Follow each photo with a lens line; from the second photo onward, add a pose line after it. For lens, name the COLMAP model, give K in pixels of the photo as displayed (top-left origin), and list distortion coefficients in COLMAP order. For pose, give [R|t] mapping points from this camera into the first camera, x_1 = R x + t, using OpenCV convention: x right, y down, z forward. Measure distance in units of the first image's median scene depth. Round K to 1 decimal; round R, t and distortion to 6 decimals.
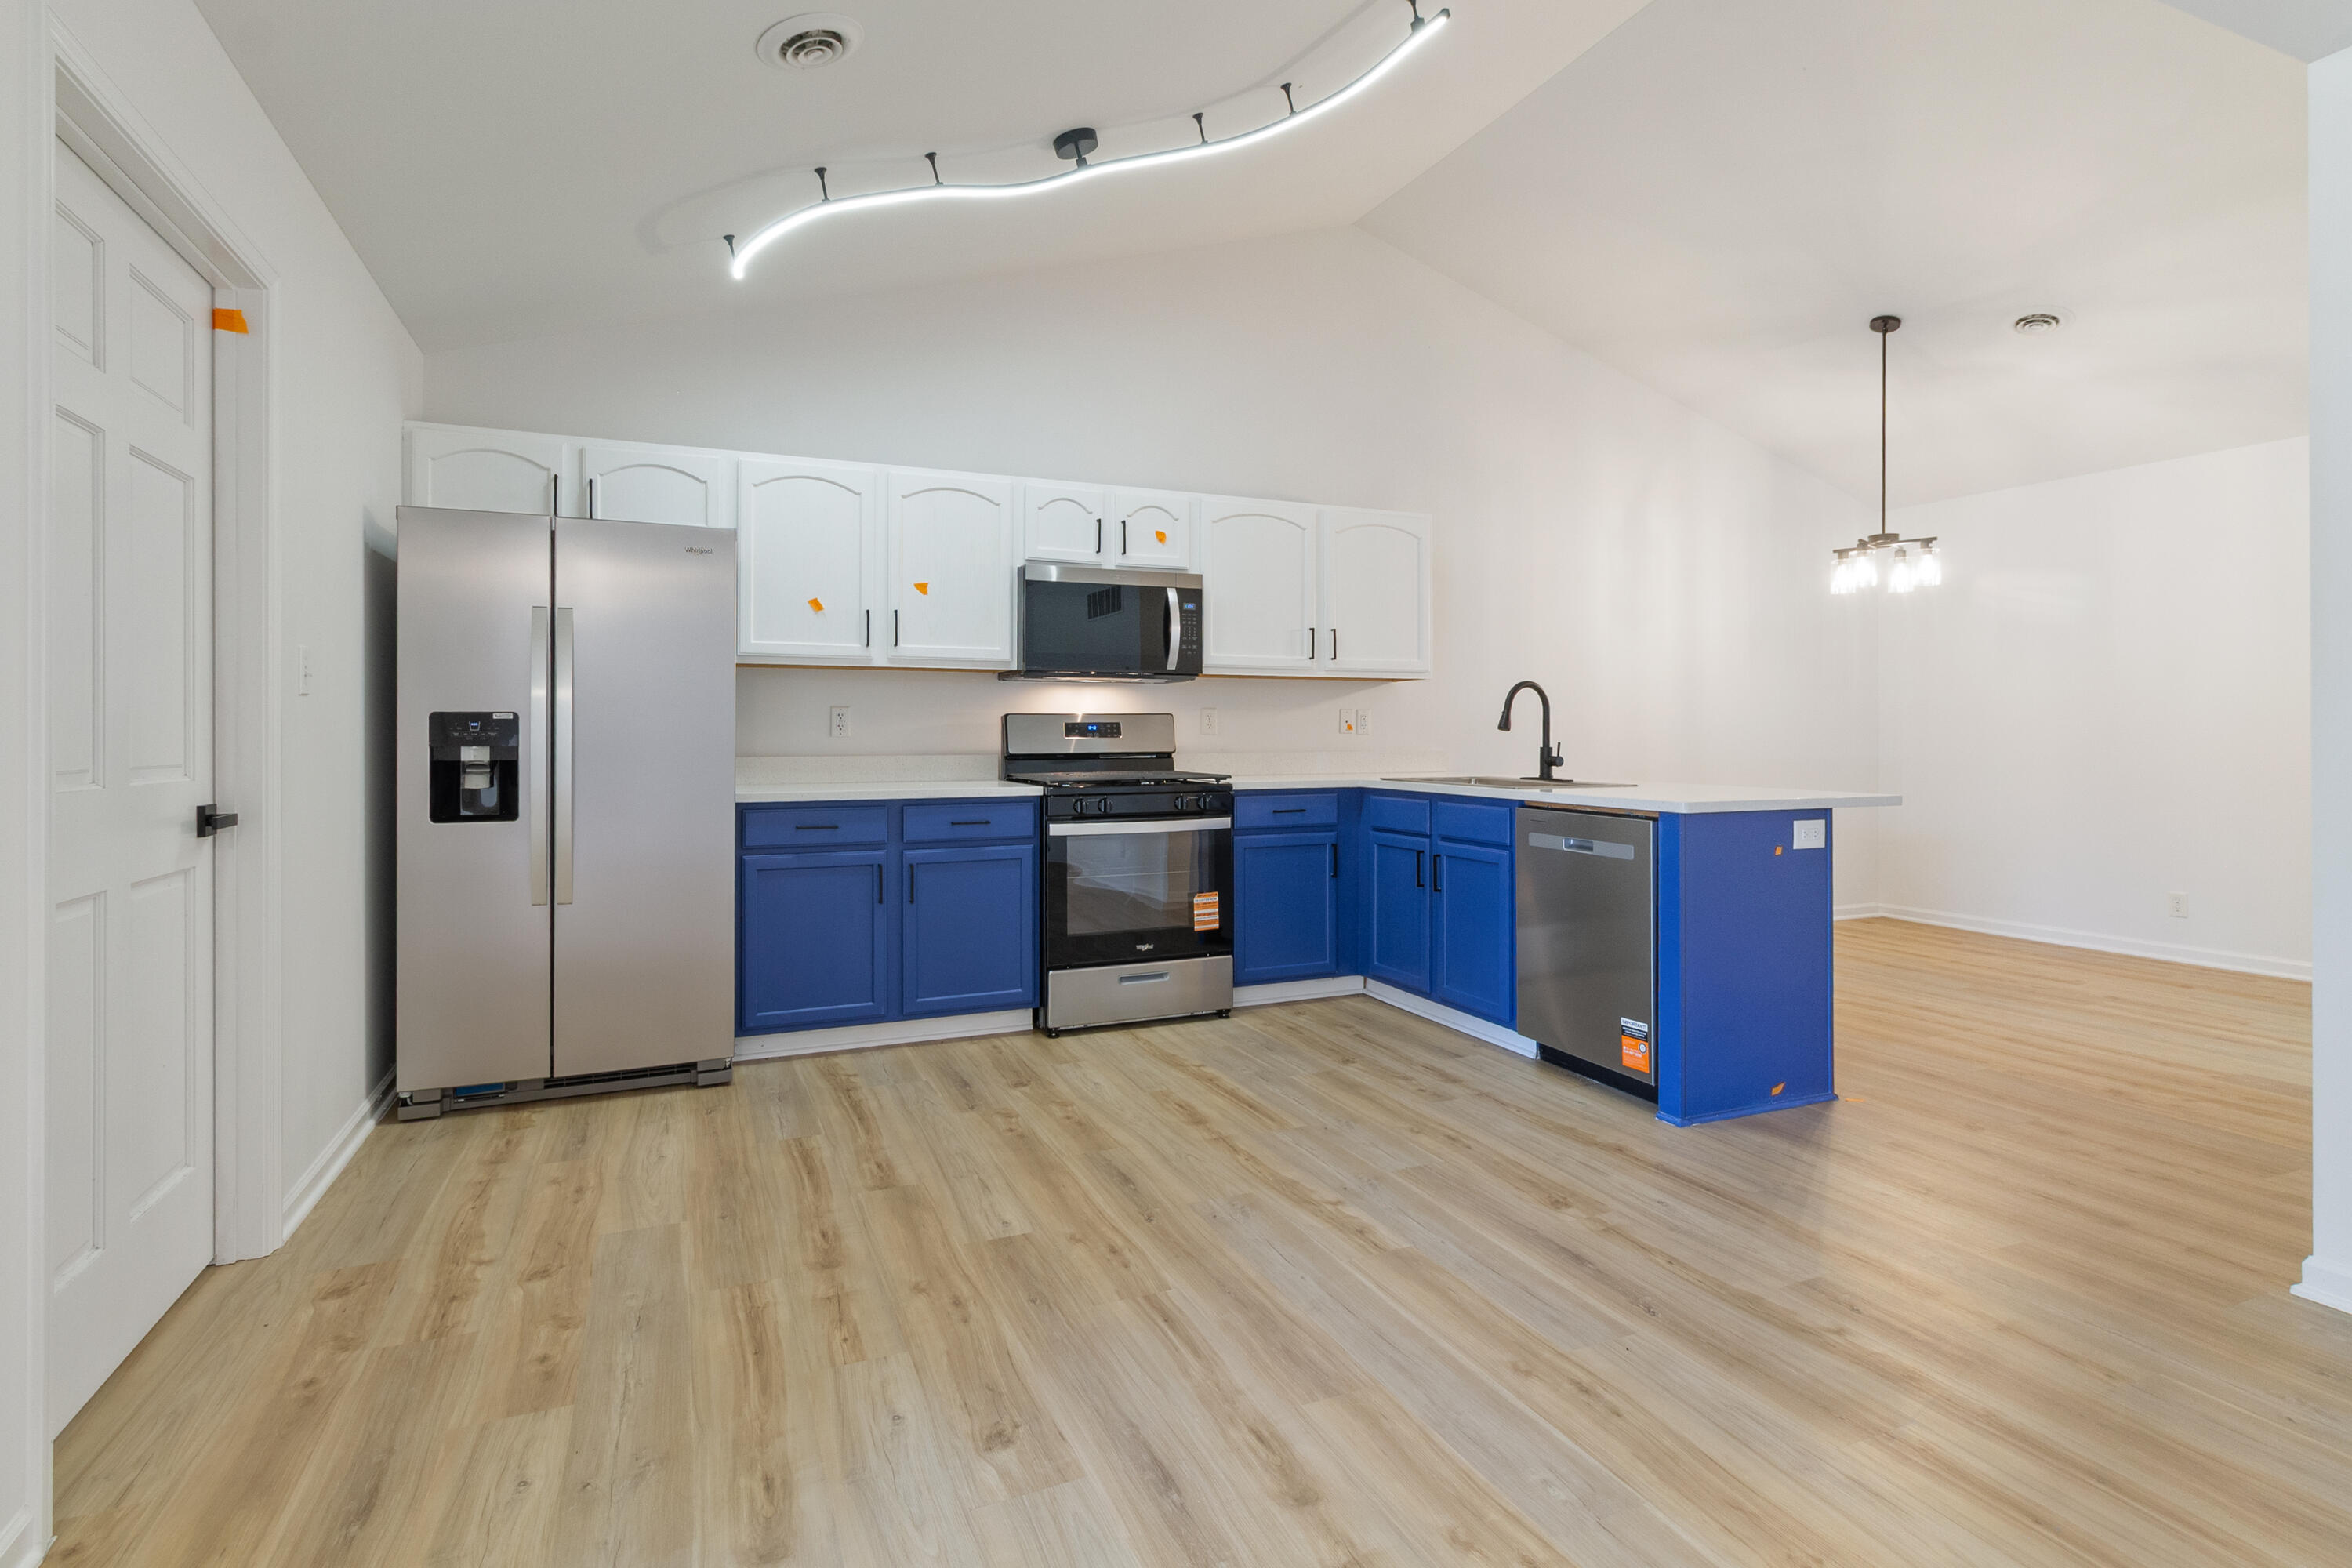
lens RADIAL K [[1149.0, 0, 1159.3], [0, 1149.0, 733.0], [0, 0, 1]] dist [0.000497, 0.000320]
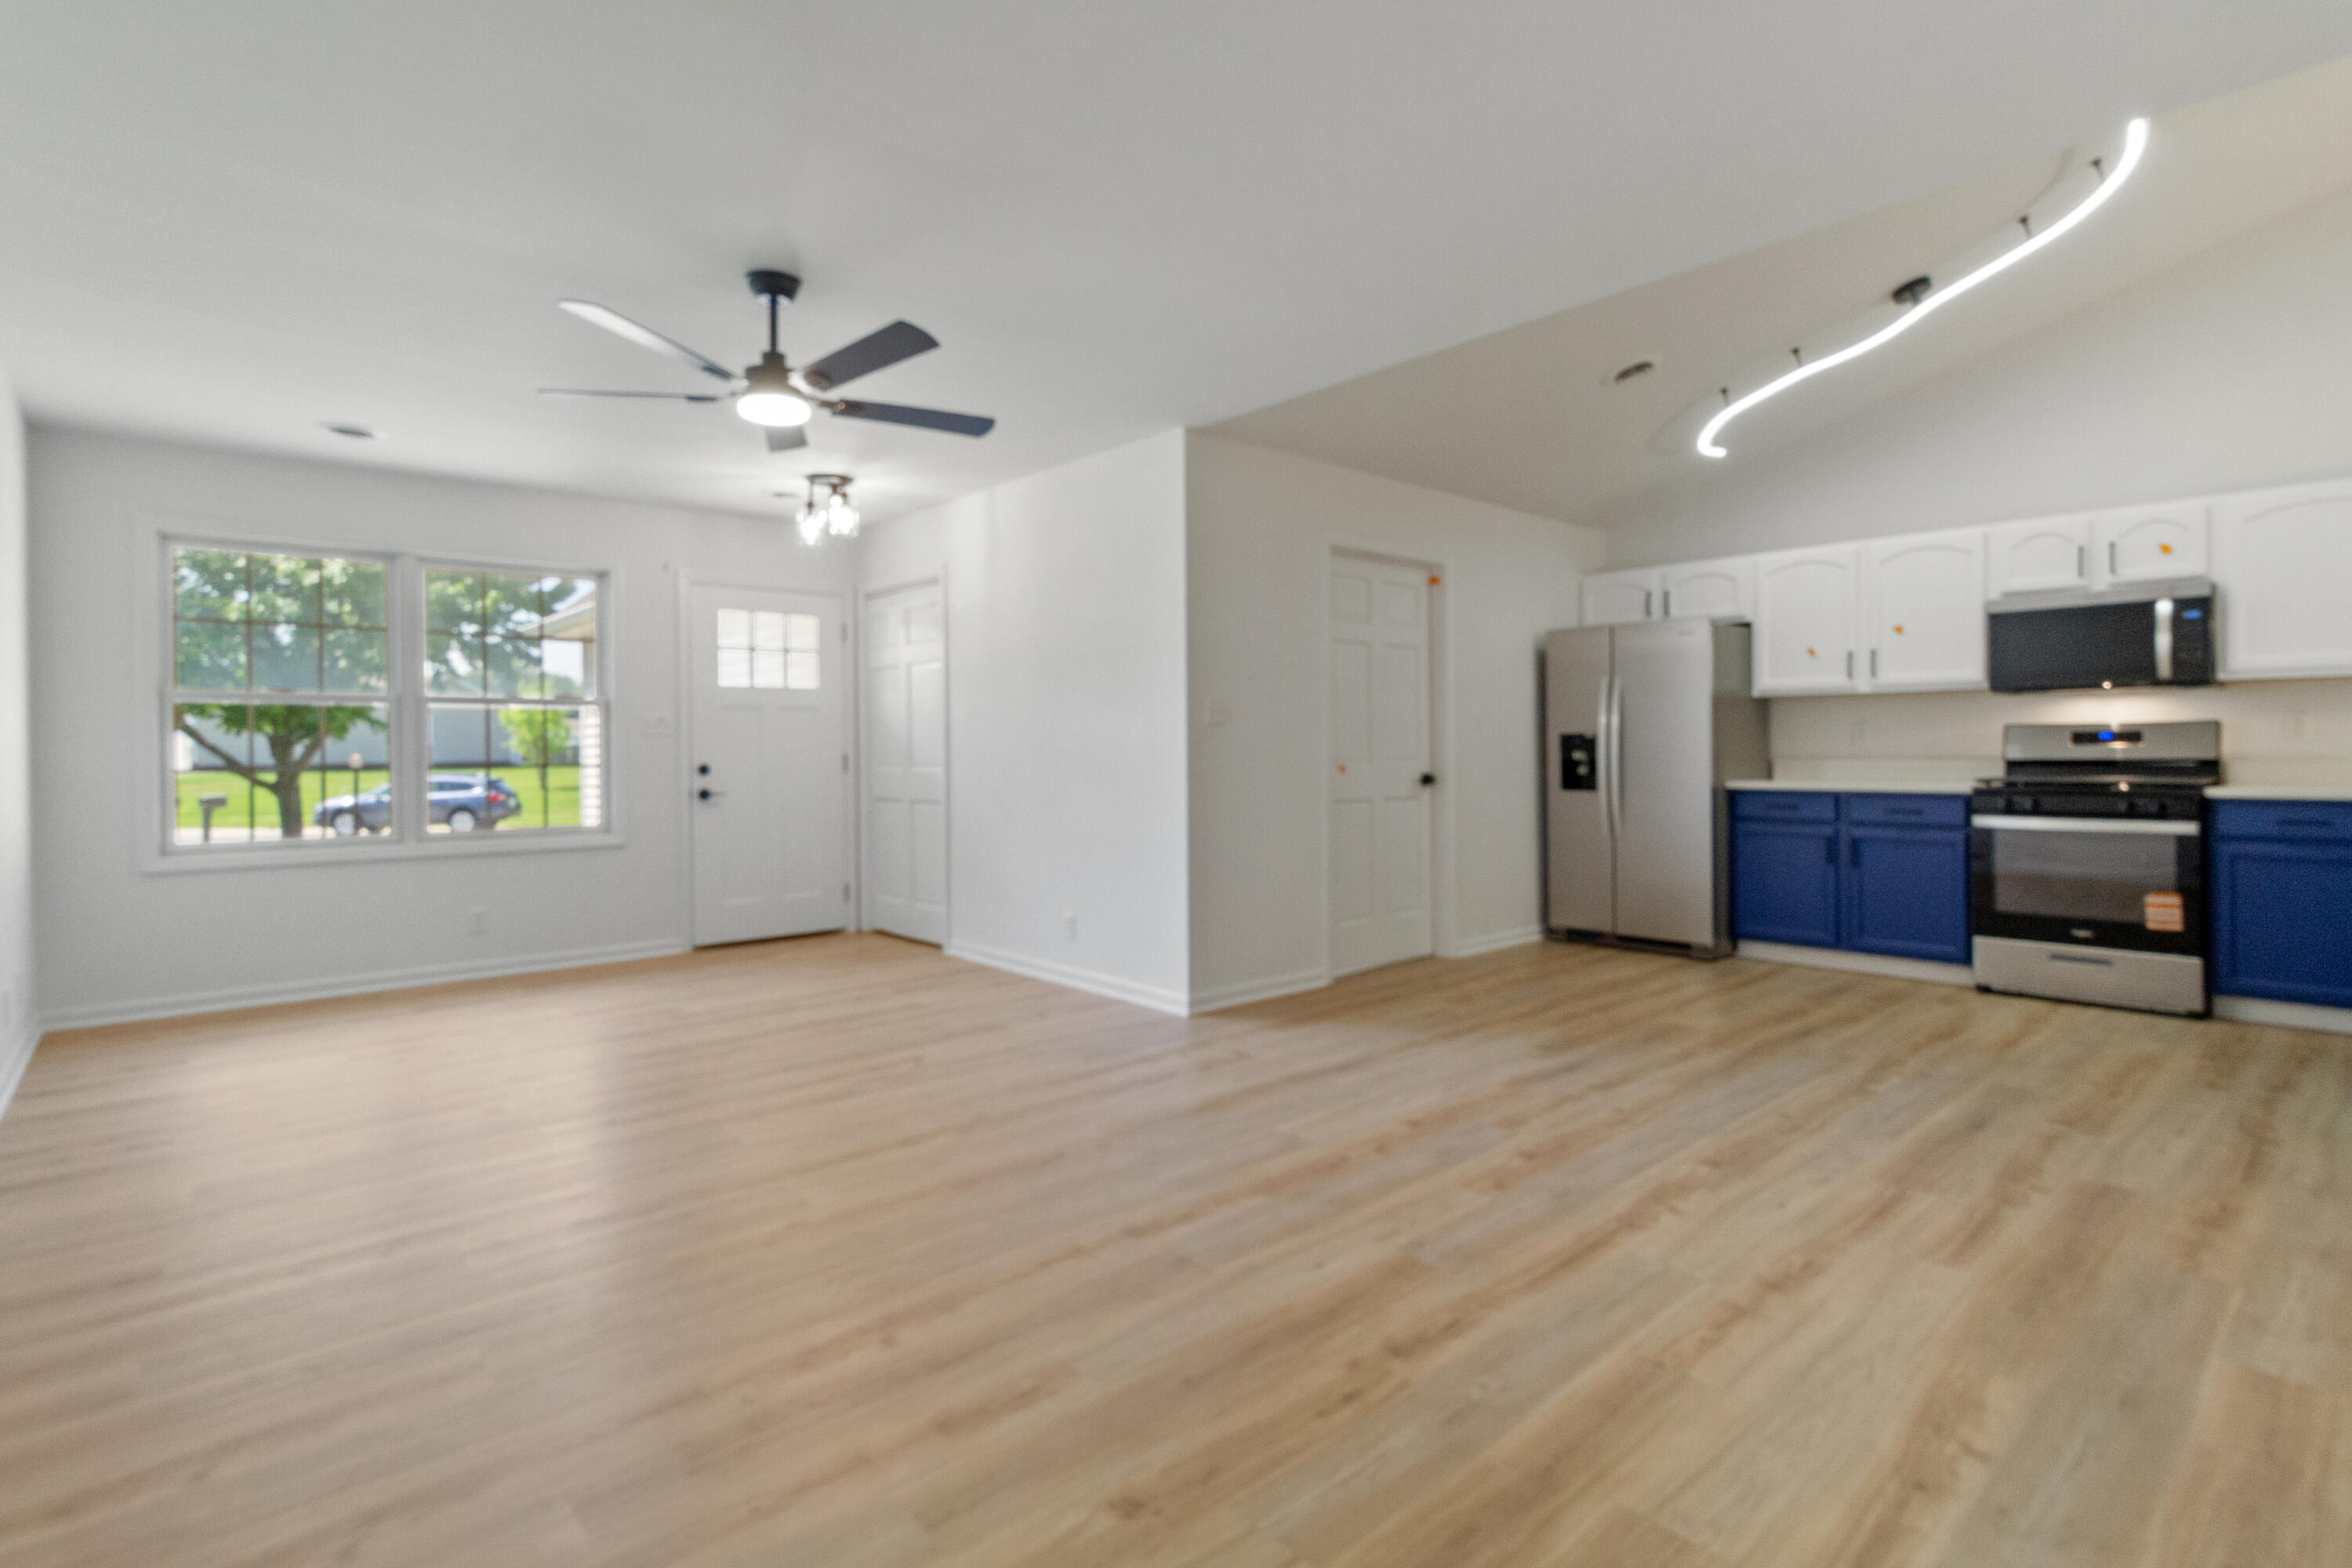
lens RADIAL K [[1116.9, 0, 1168.3], [0, 1116.9, 754.0], [0, 0, 1]] dist [-0.000128, 0.000474]
pose [[0.312296, 0.001361, -0.949984, 0.764749], [0.005797, 0.999978, 0.003338, 0.004560], [0.949967, -0.006549, 0.312282, -0.180329]]
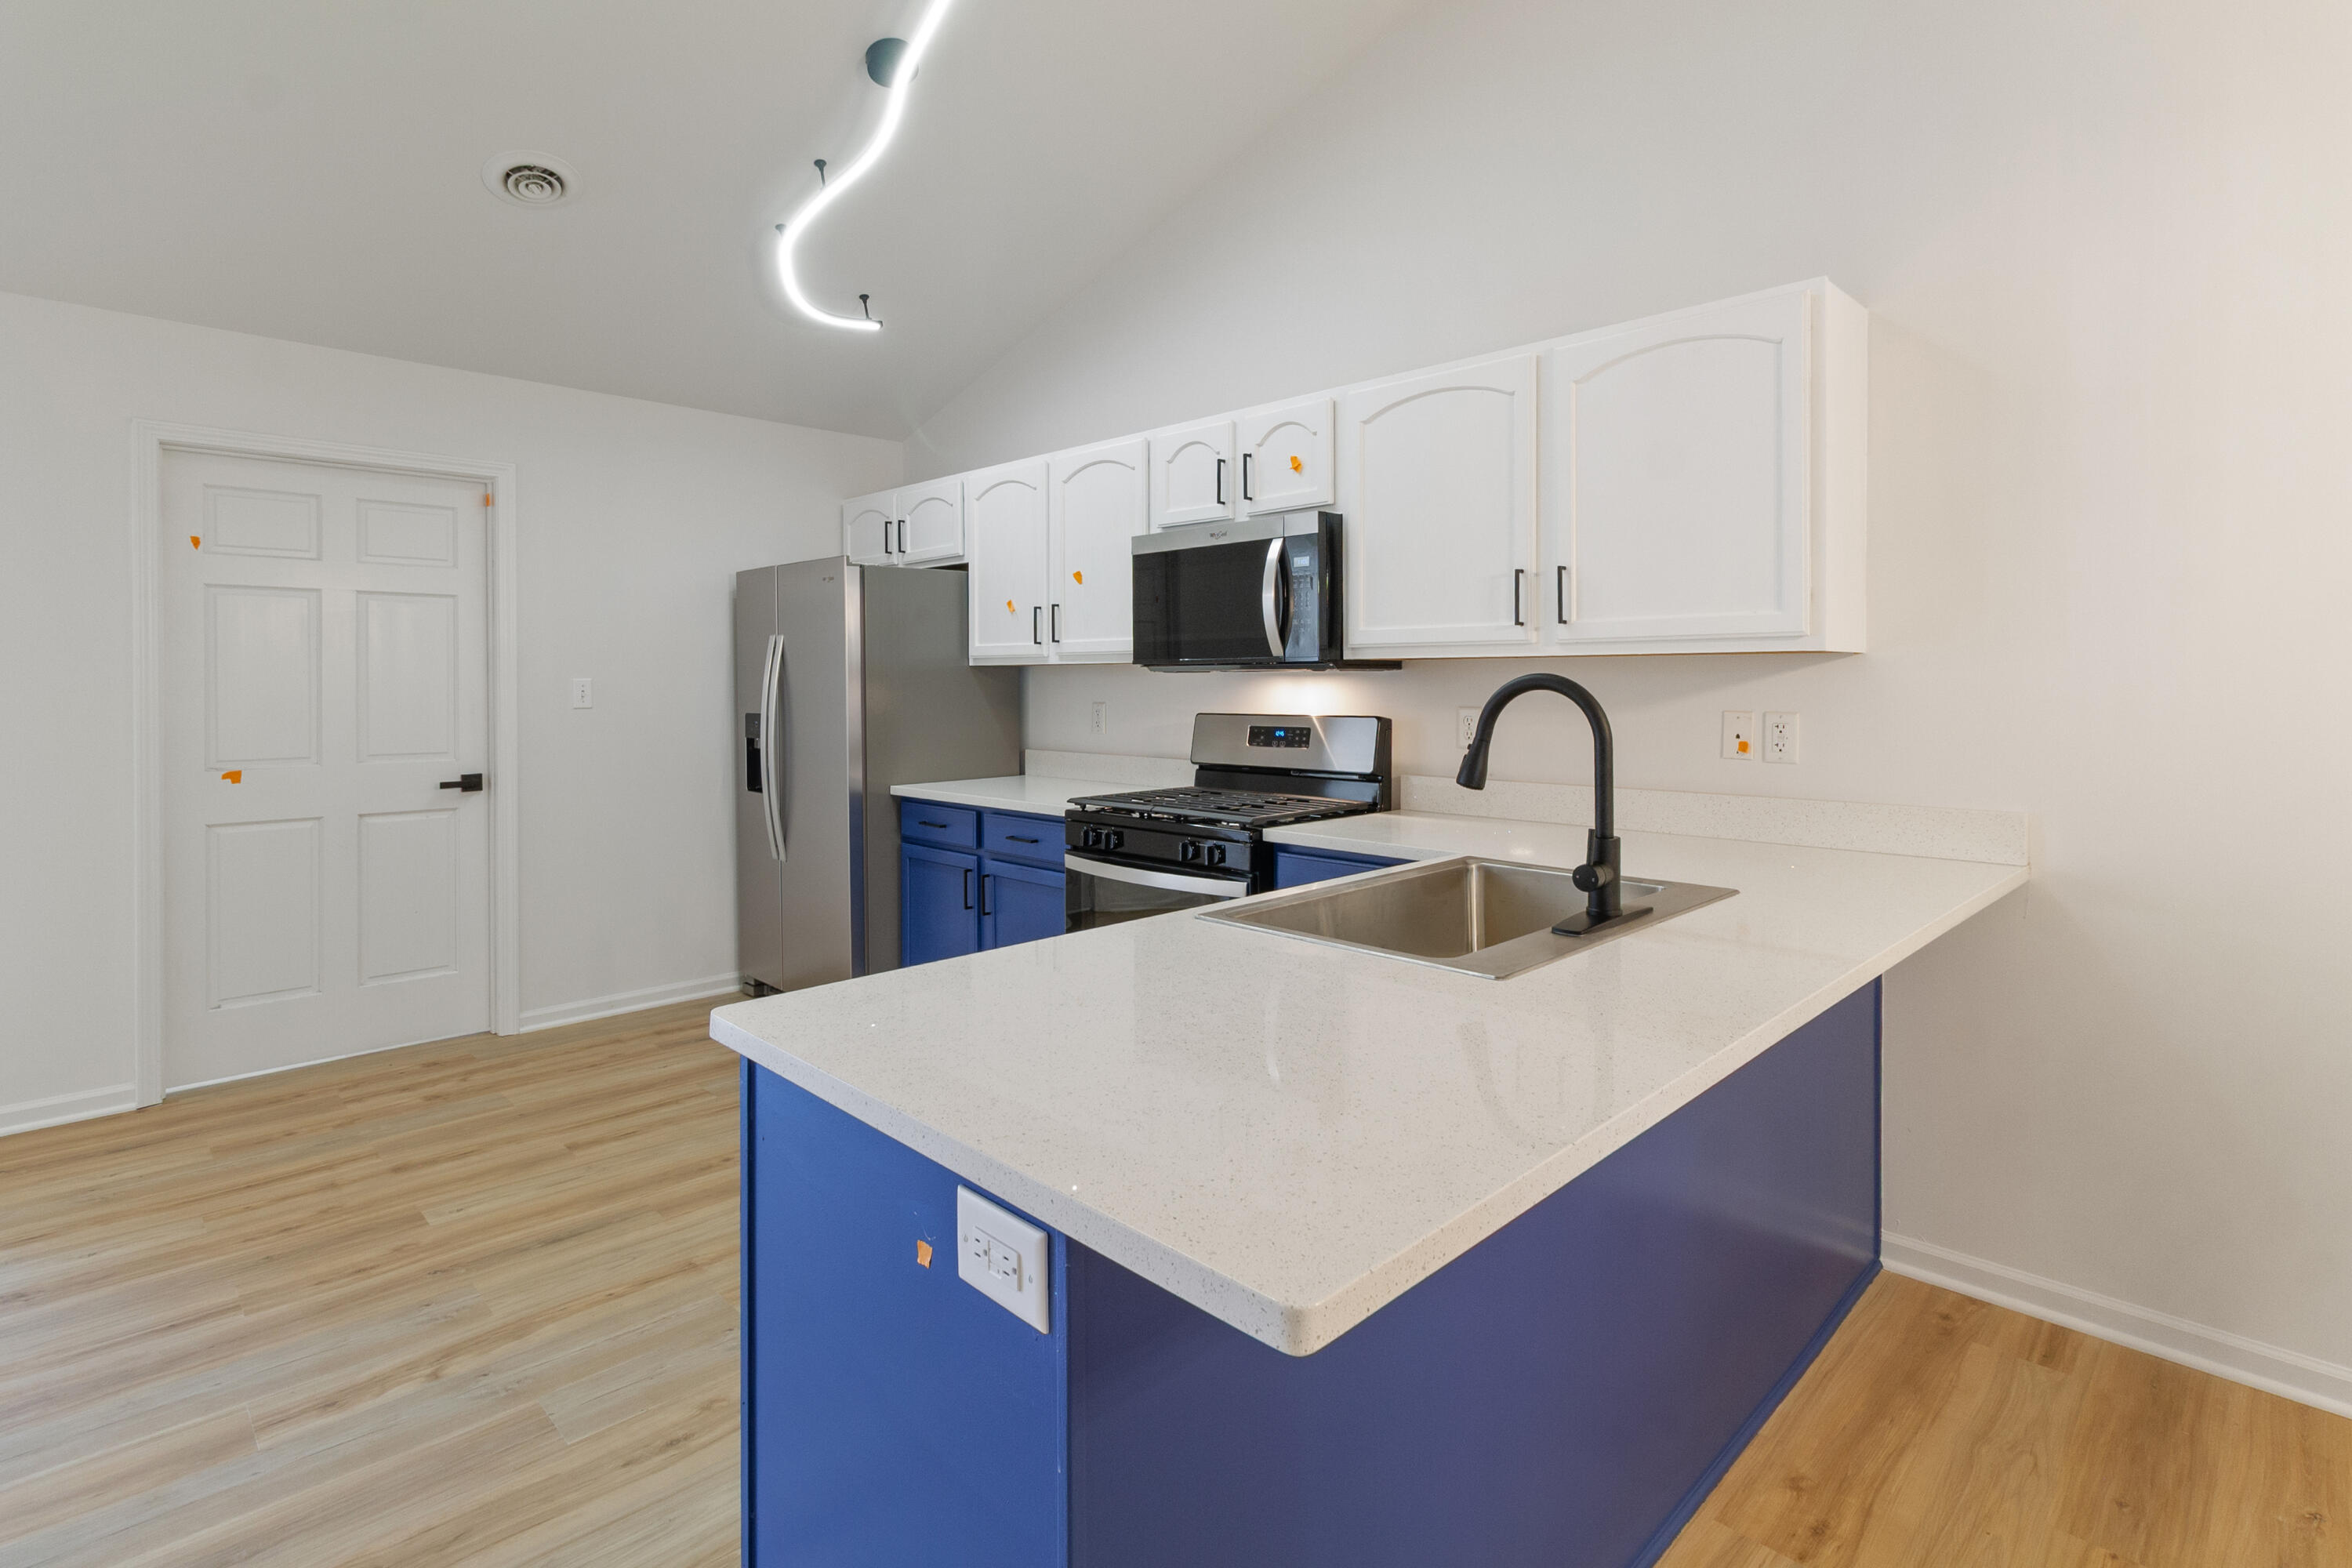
lens RADIAL K [[1137.3, 0, 1184.5], [0, 1137.3, 688.0], [0, 0, 1]] dist [0.002023, 0.000890]
pose [[0.371963, 0.005665, -0.928230, 0.701601], [0.002581, 0.999971, 0.007137, -0.046042], [0.928244, -0.005050, 0.371937, 0.776800]]
